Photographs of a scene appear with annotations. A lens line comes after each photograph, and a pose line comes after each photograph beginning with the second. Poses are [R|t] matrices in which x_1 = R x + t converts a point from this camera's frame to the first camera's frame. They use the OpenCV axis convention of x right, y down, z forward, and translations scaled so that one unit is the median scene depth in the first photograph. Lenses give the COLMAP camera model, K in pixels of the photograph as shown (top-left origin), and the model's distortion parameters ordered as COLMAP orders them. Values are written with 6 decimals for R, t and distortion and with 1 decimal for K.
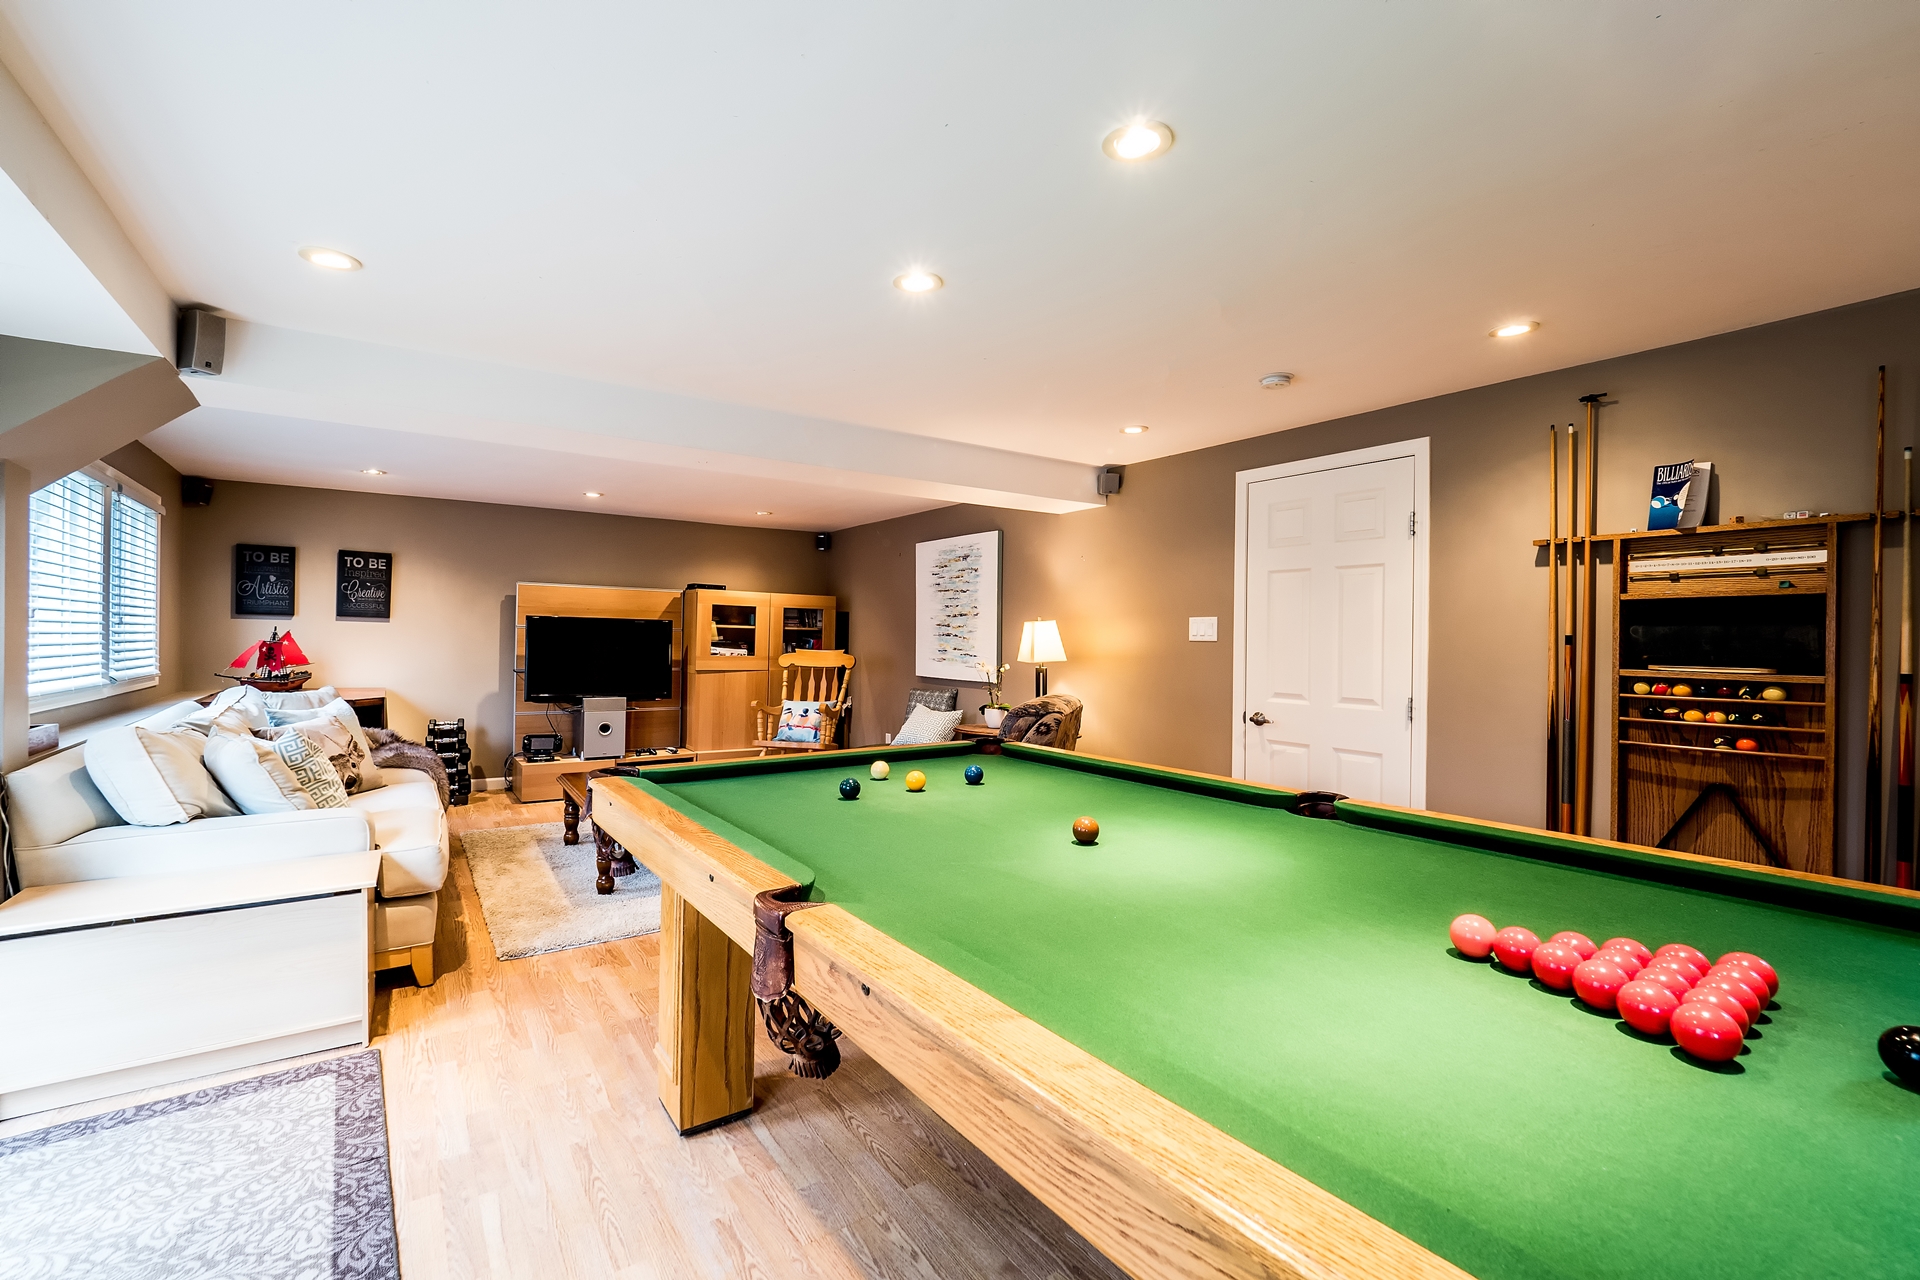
lens RADIAL K [[813.2, 0, 956.6], [0, 813.2, 635.0], [0, 0, 1]] dist [-0.007820, 0.001093]
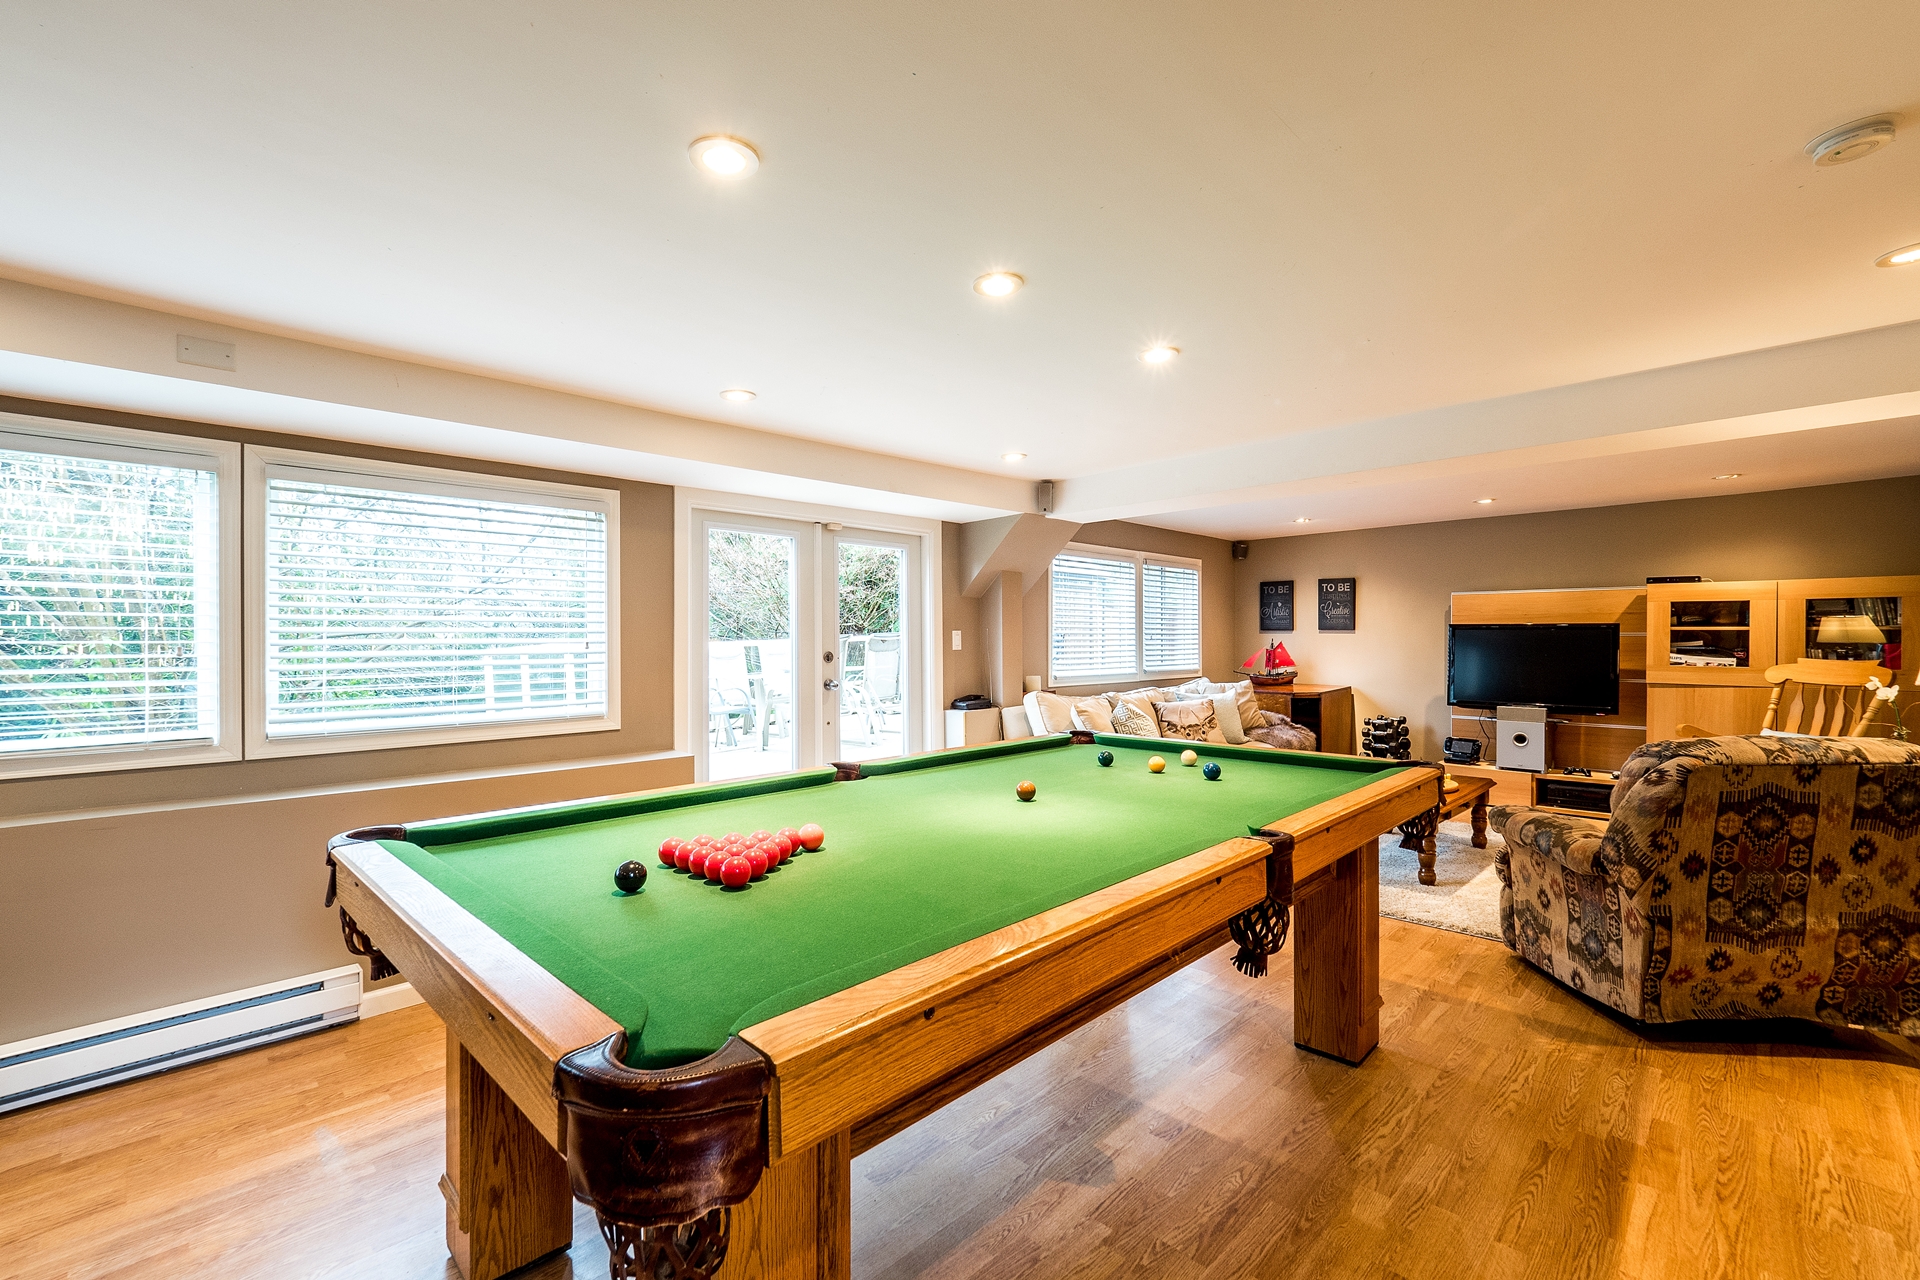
lens RADIAL K [[813.2, 0, 956.1], [0, 813.2, 647.1], [0, 0, 1]] dist [-0.007820, 0.001093]
pose [[0.176711, -0.004568, -0.984252, 0.408138], [0.010900, 0.999937, -0.002684, 0.001704], [0.984202, -0.010254, 0.176750, 0.183085]]
